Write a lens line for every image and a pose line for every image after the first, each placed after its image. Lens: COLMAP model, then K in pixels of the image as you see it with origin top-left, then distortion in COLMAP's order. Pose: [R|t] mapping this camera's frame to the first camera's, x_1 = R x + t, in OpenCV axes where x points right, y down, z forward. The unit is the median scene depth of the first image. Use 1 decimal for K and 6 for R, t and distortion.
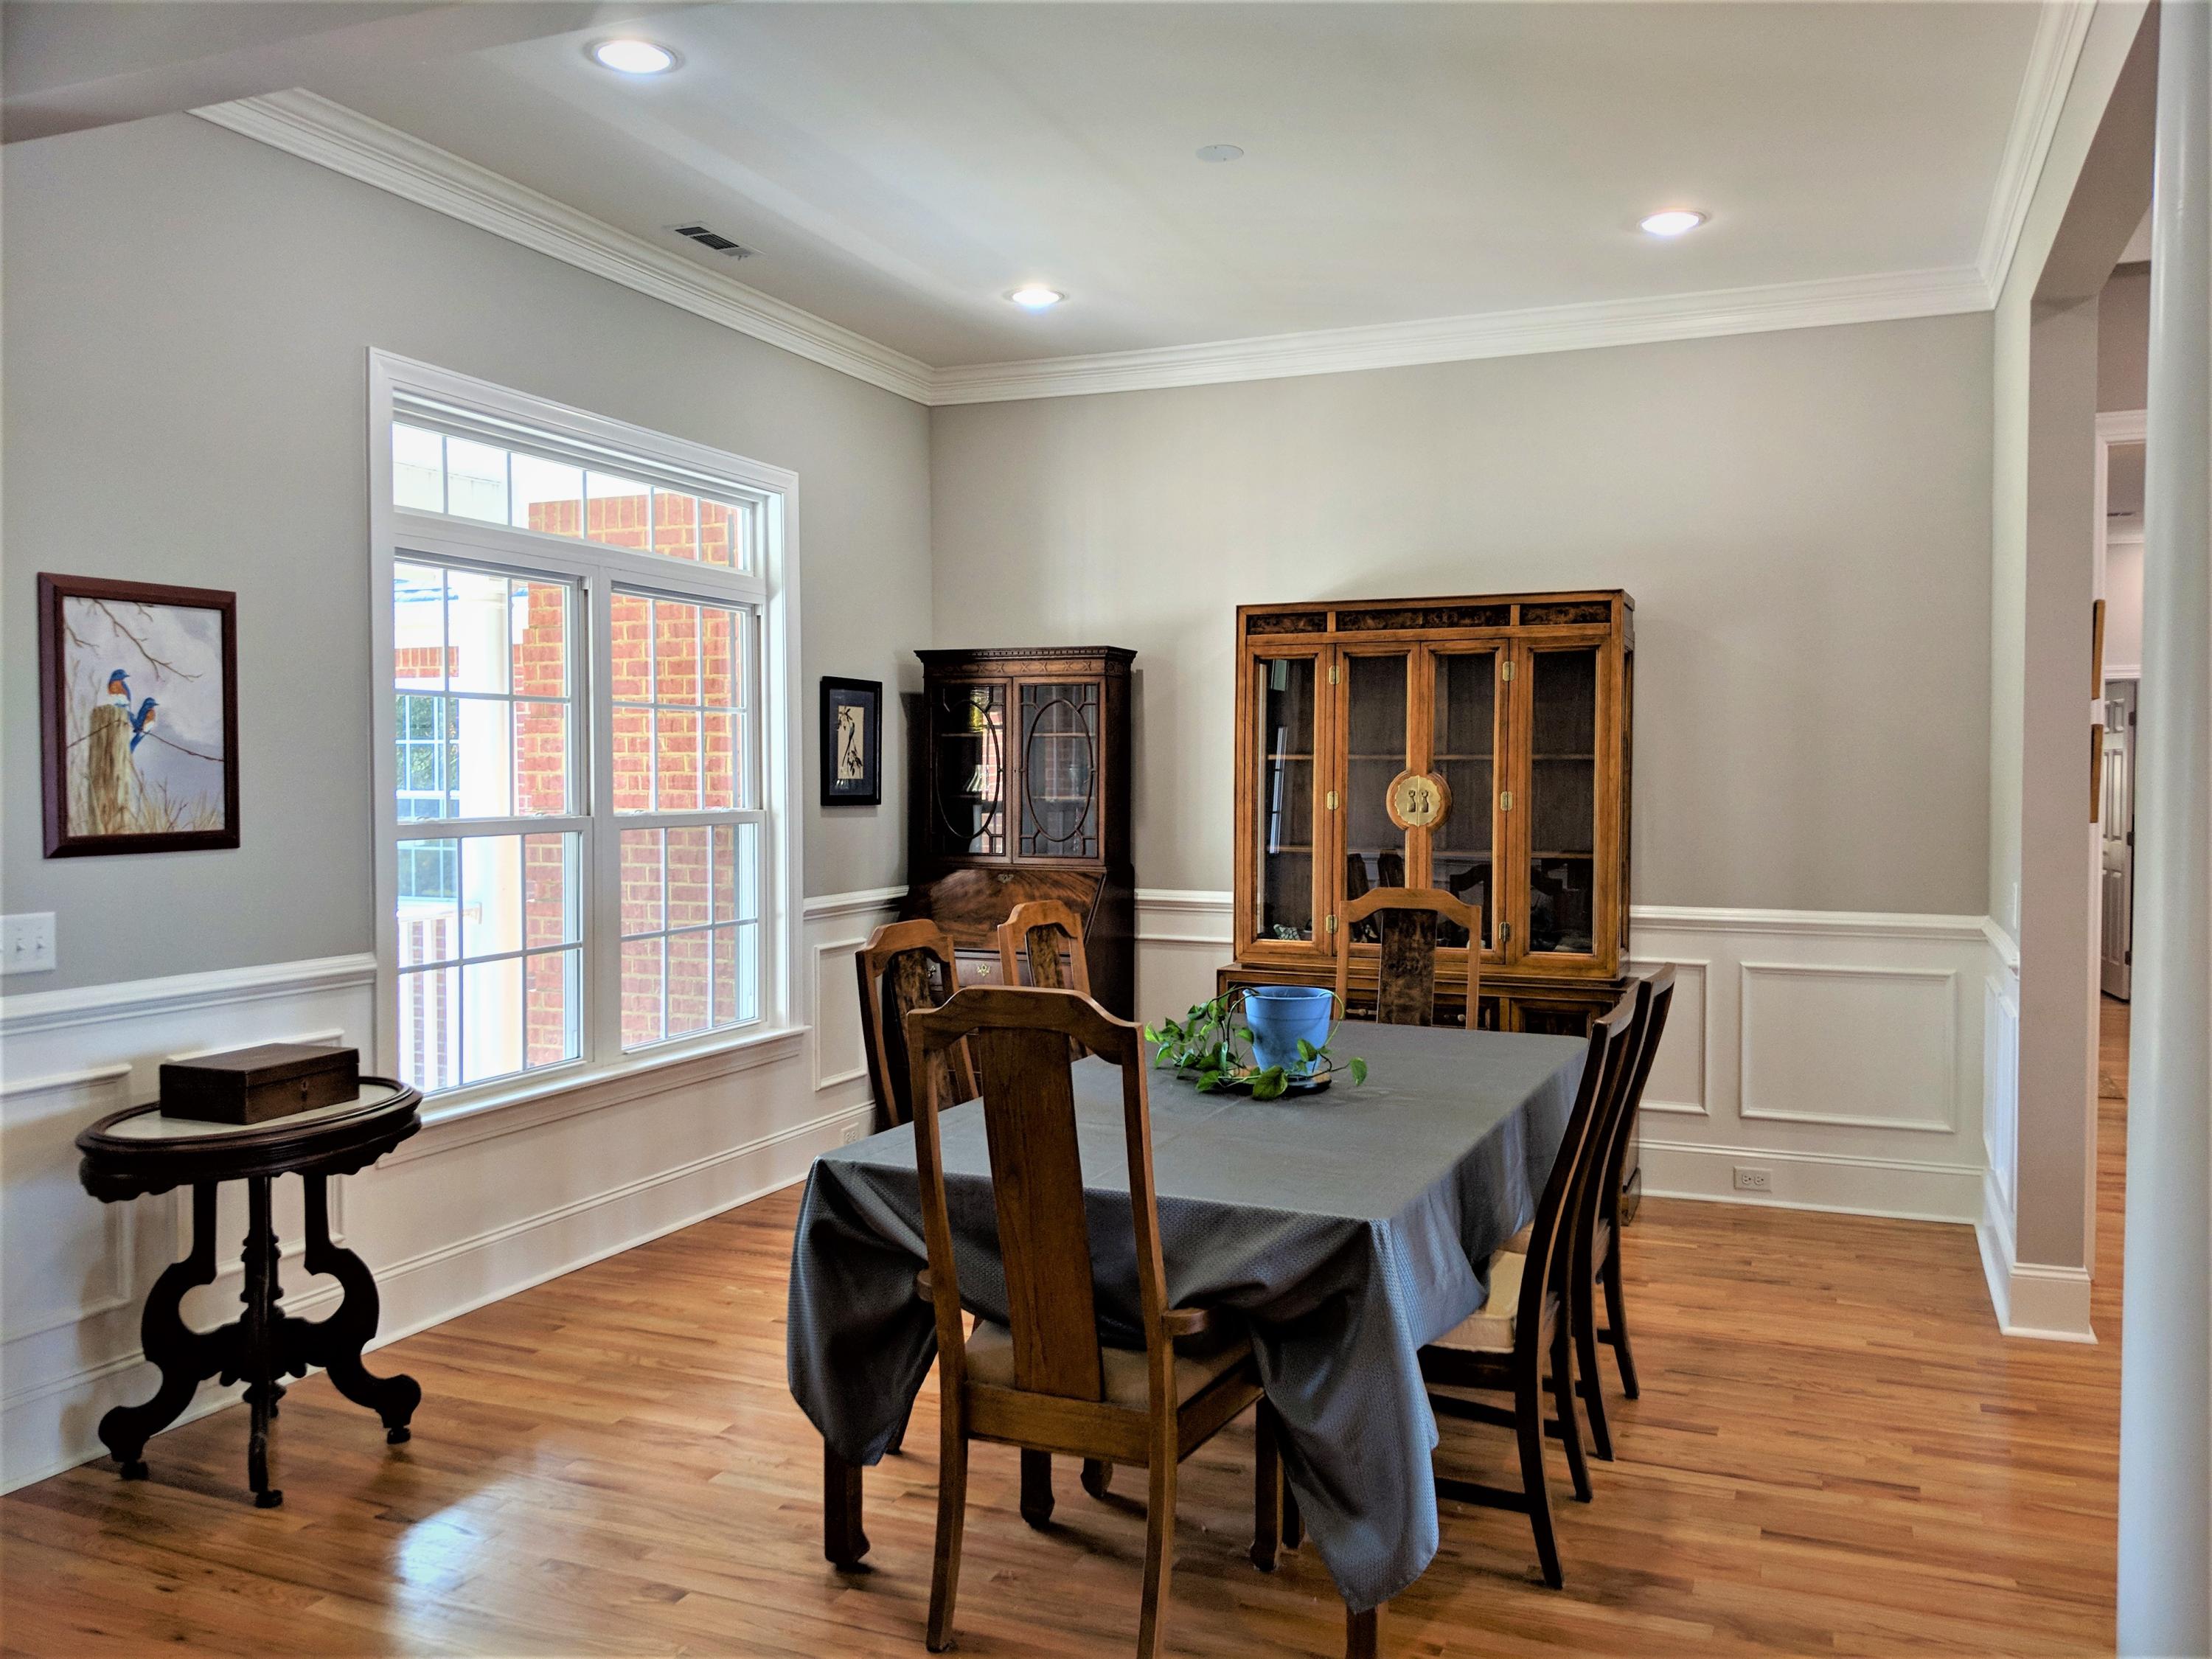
lens RADIAL K [[1765.9, 0, 1076.6], [0, 1765.9, 826.7], [0, 0, 1]] dist [0.109007, -0.184940]
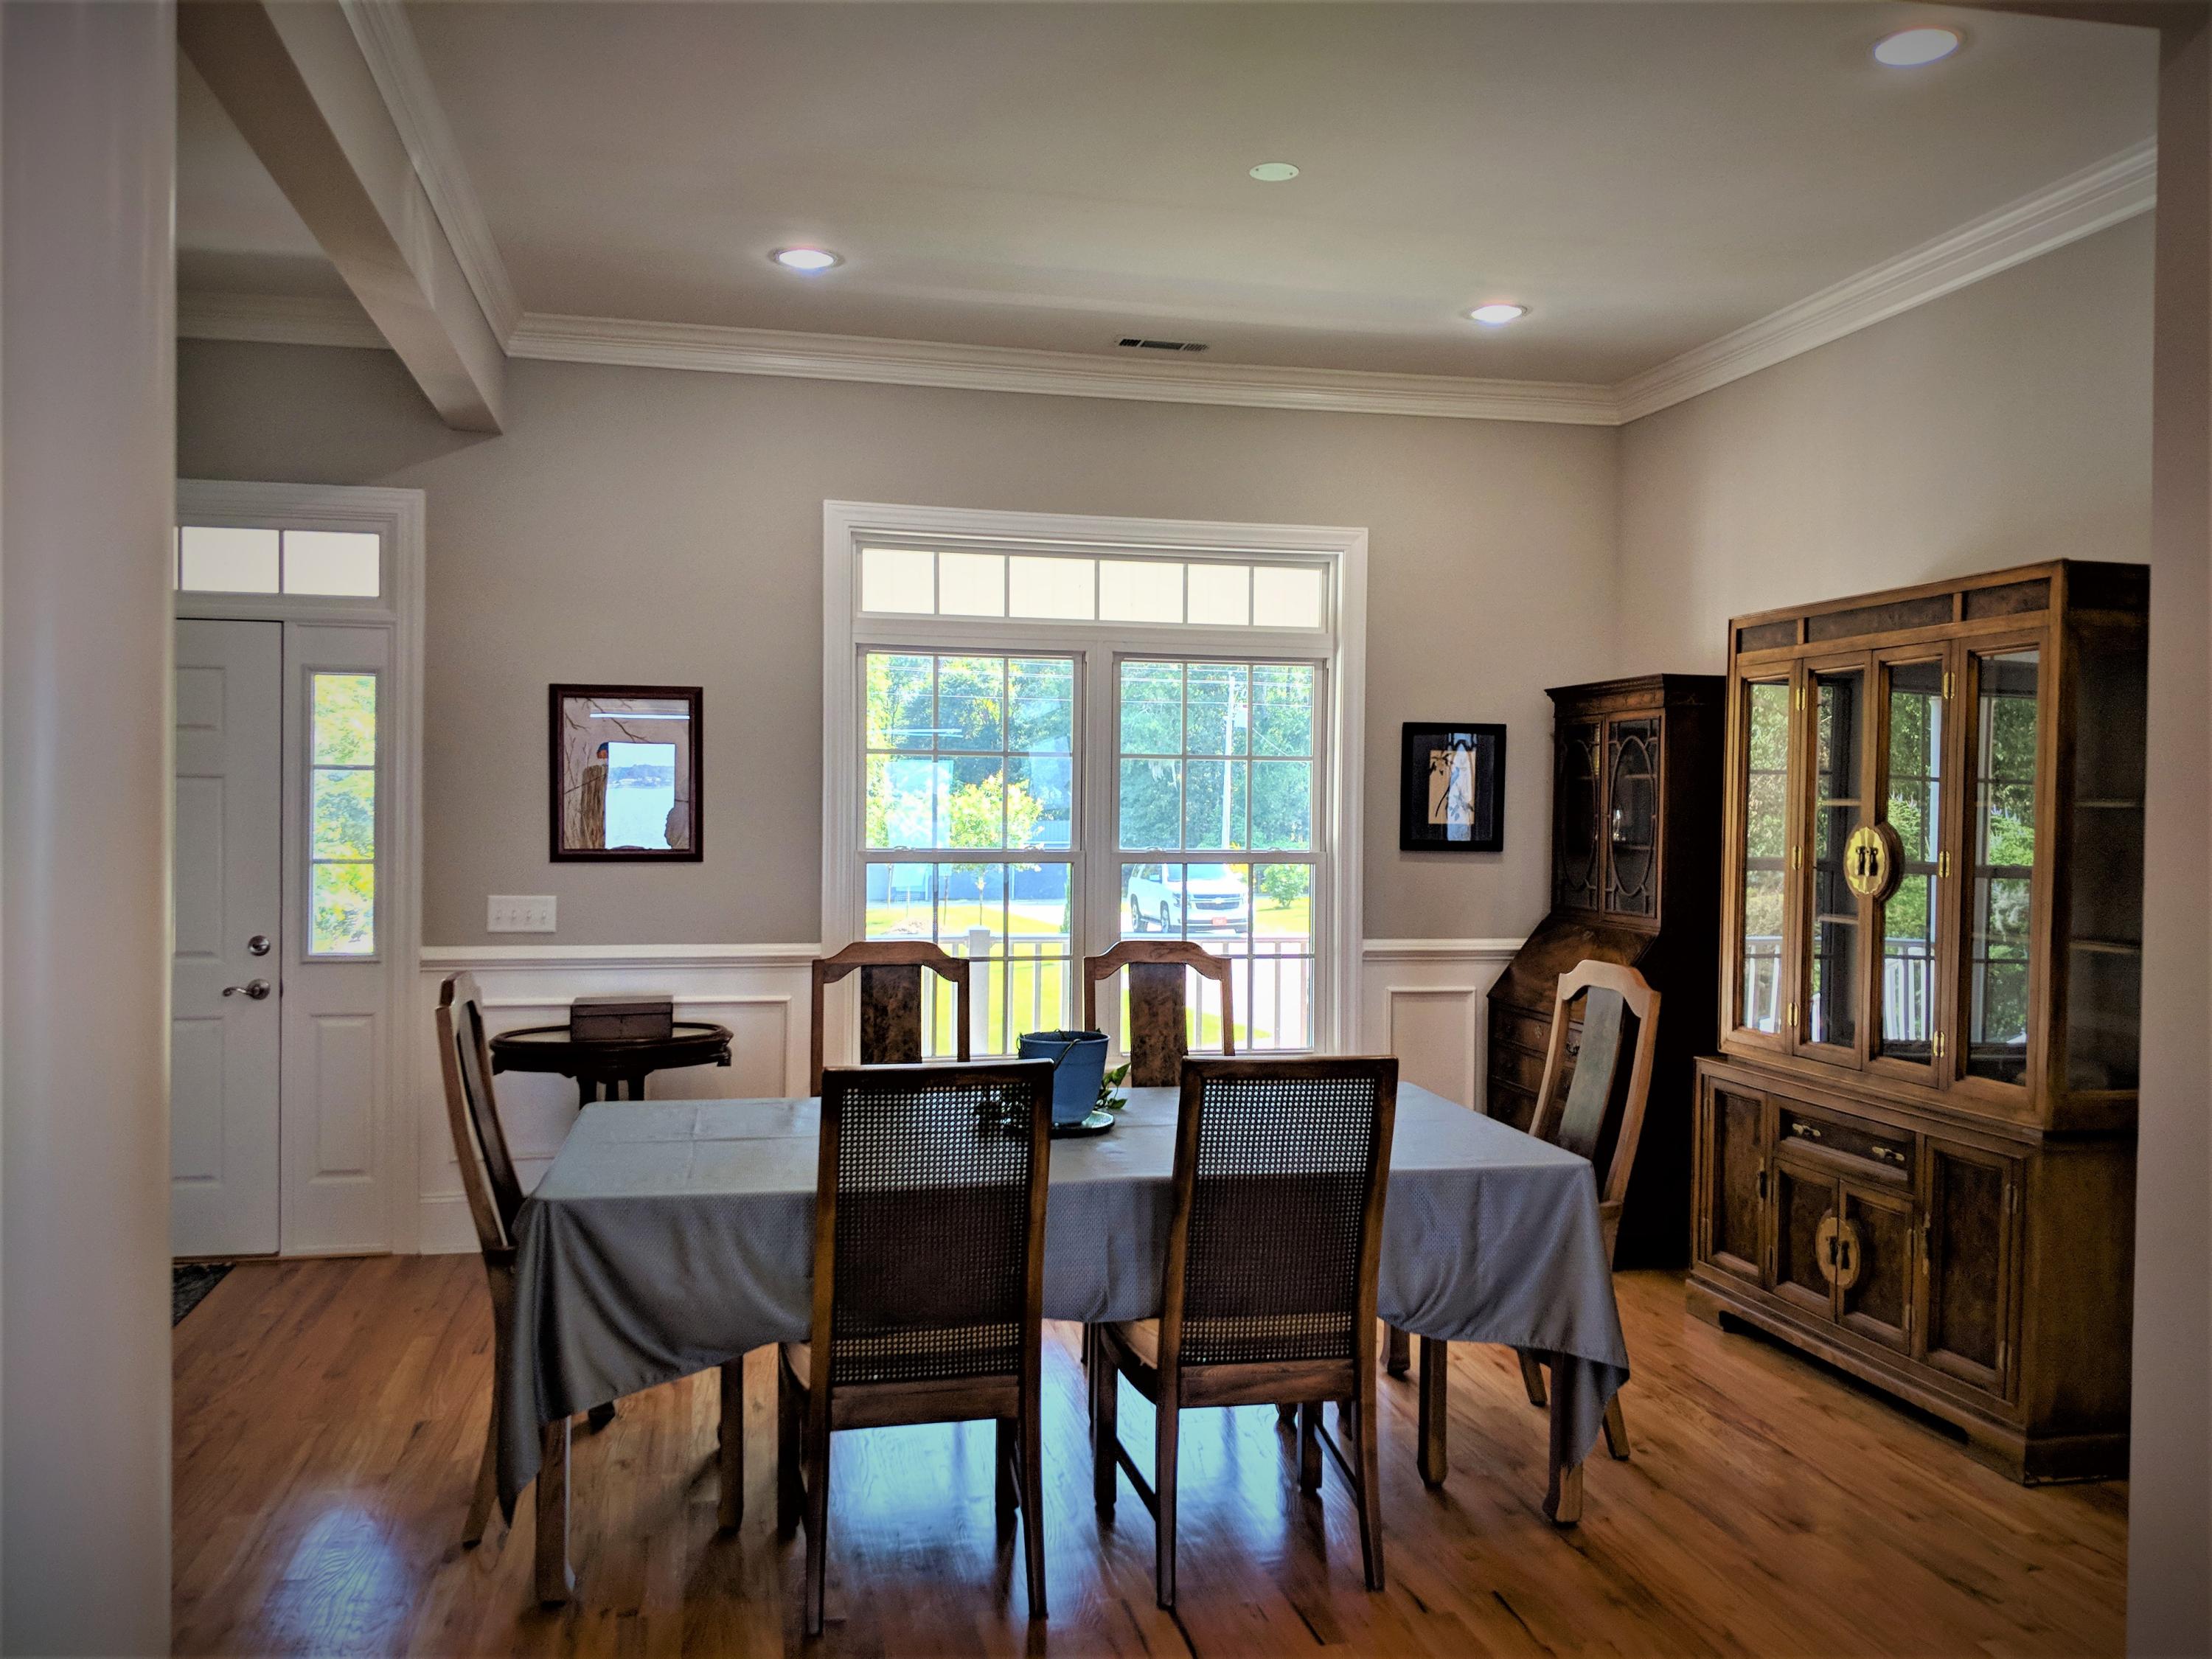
lens RADIAL K [[1765.9, 0, 1076.6], [0, 1765.9, 826.7], [0, 0, 1]] dist [0.109007, -0.184940]
pose [[0.583582, 0.013875, -0.811935, 0.891006], [-0.036140, 0.999307, -0.008899, -0.014820], [0.811249, 0.034536, 0.583680, 0.407523]]
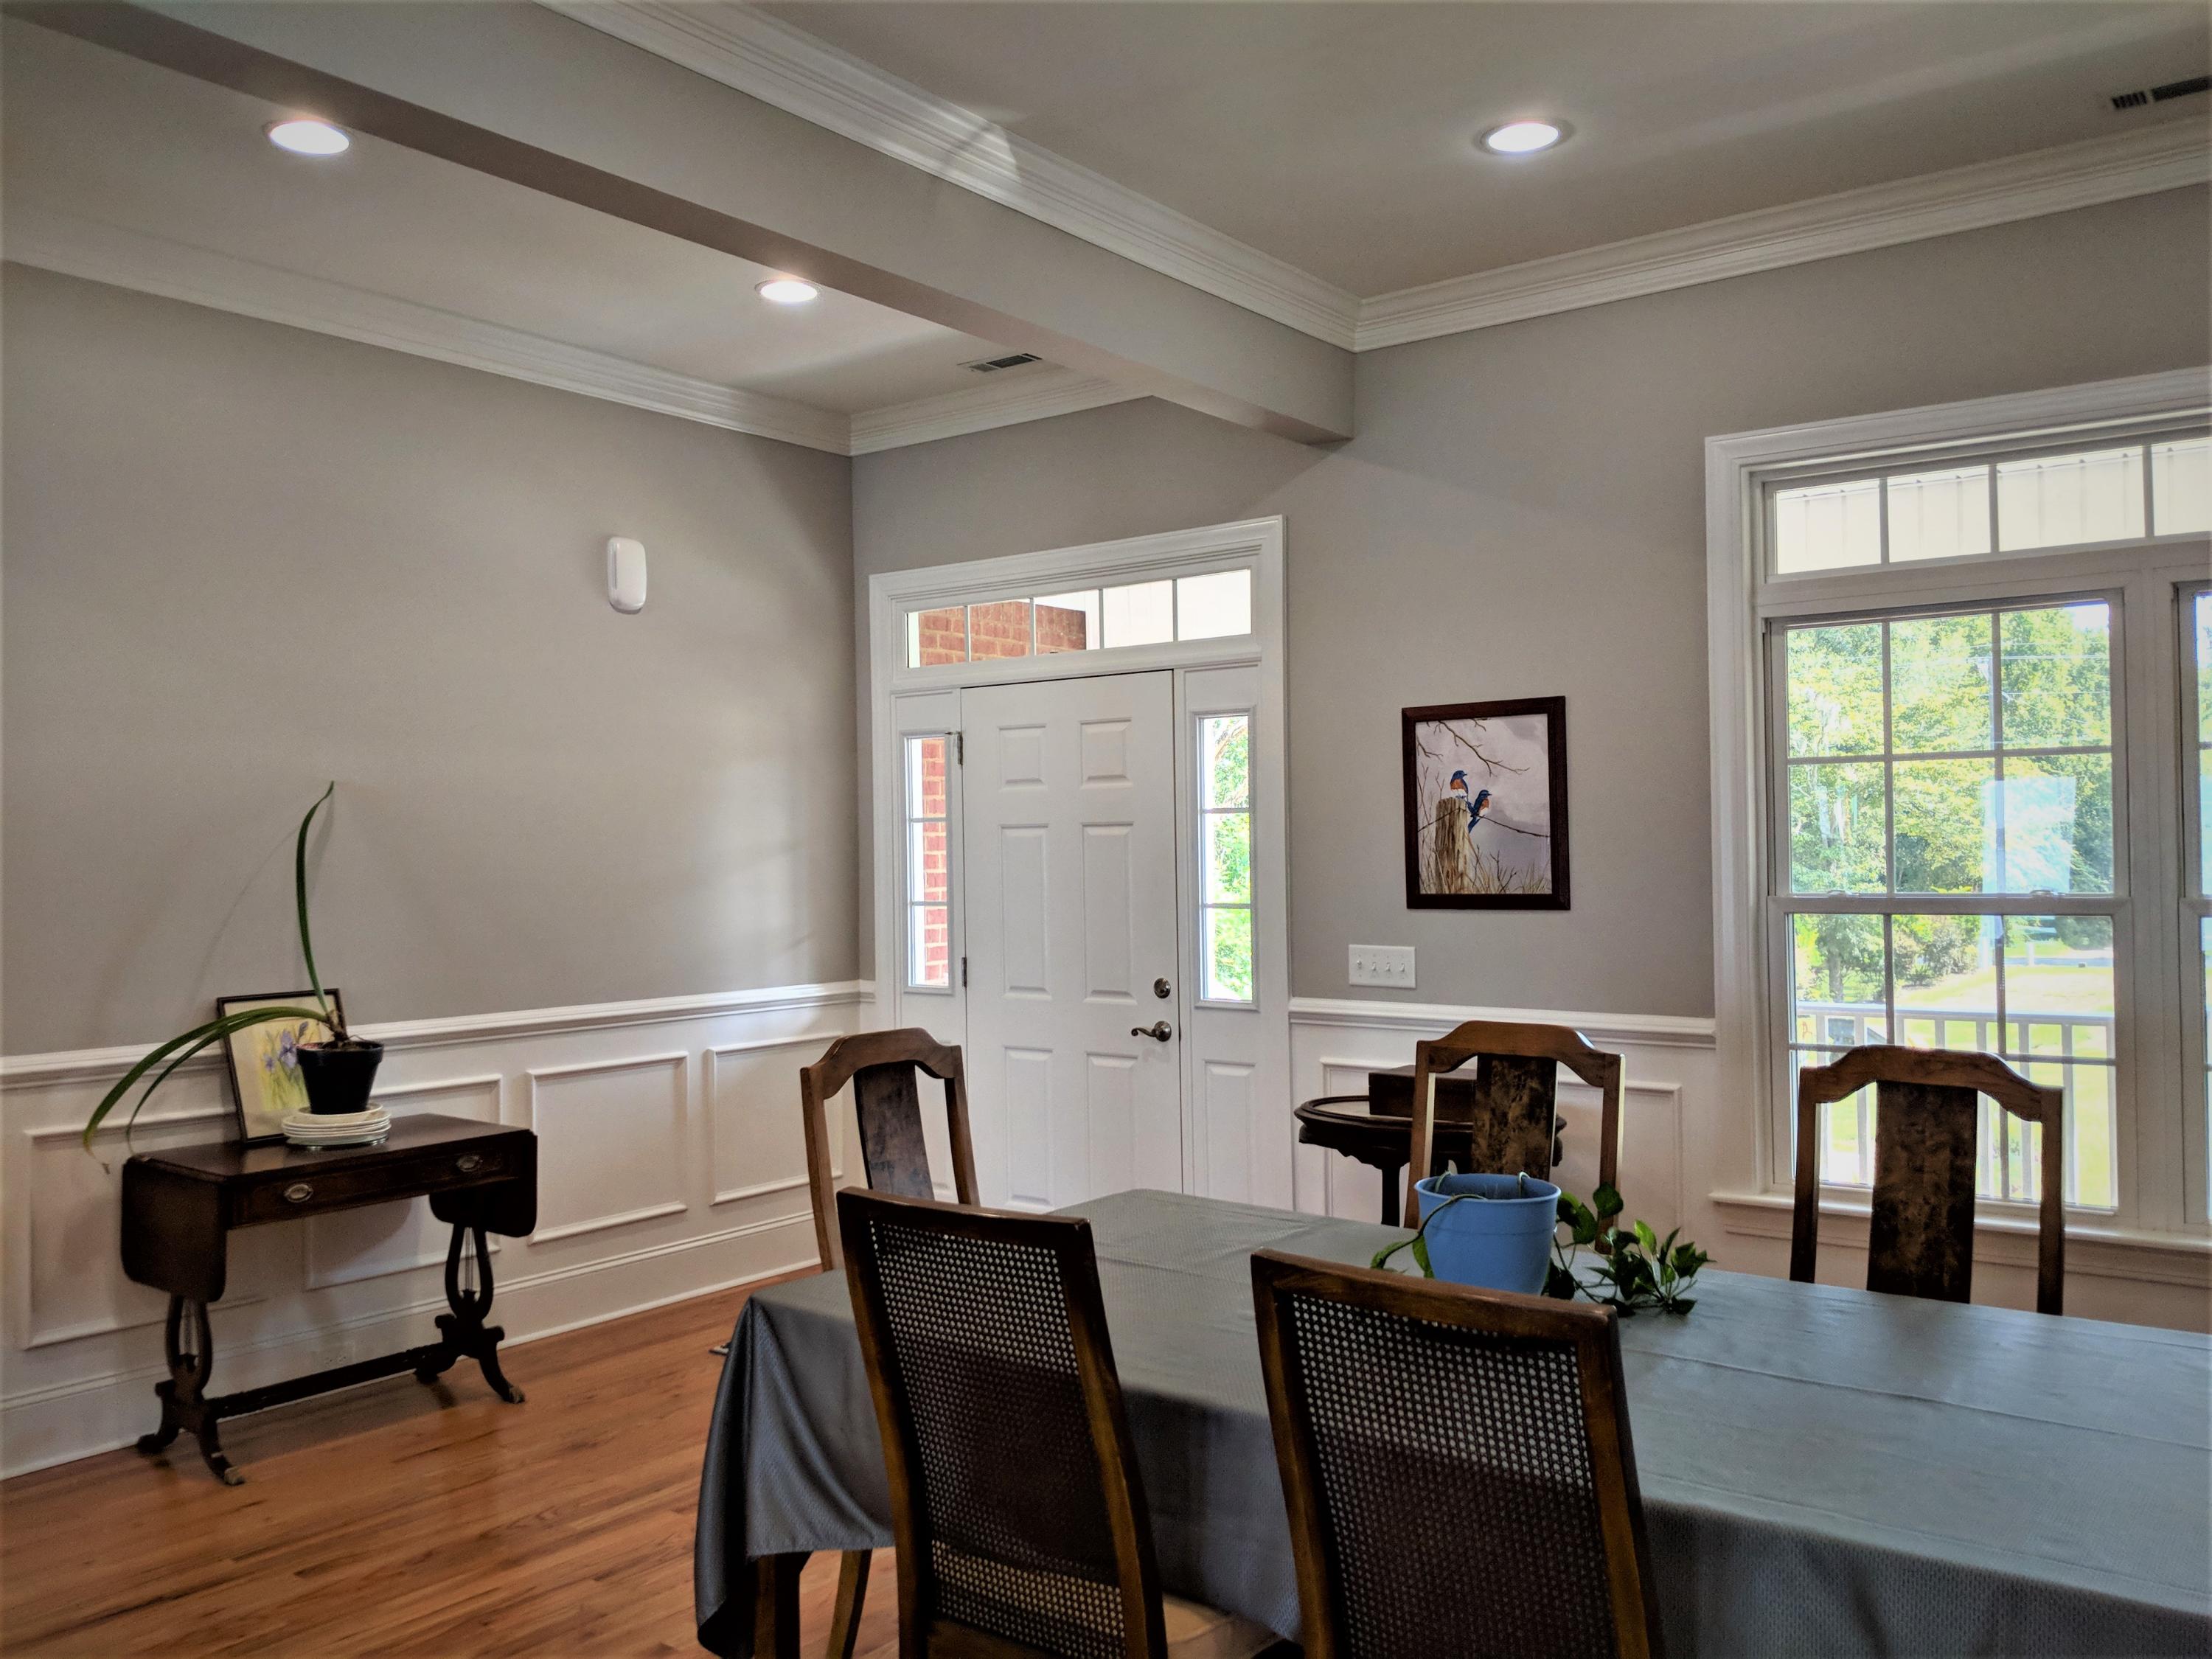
lens RADIAL K [[1765.9, 0, 1076.6], [0, 1765.9, 826.7], [0, 0, 1]] dist [0.109007, -0.184940]
pose [[-0.255690, -0.007604, -0.966729, 0.766877], [-0.017000, 0.999850, -0.003368, -0.033965], [0.966609, 0.015573, -0.255781, 0.994640]]
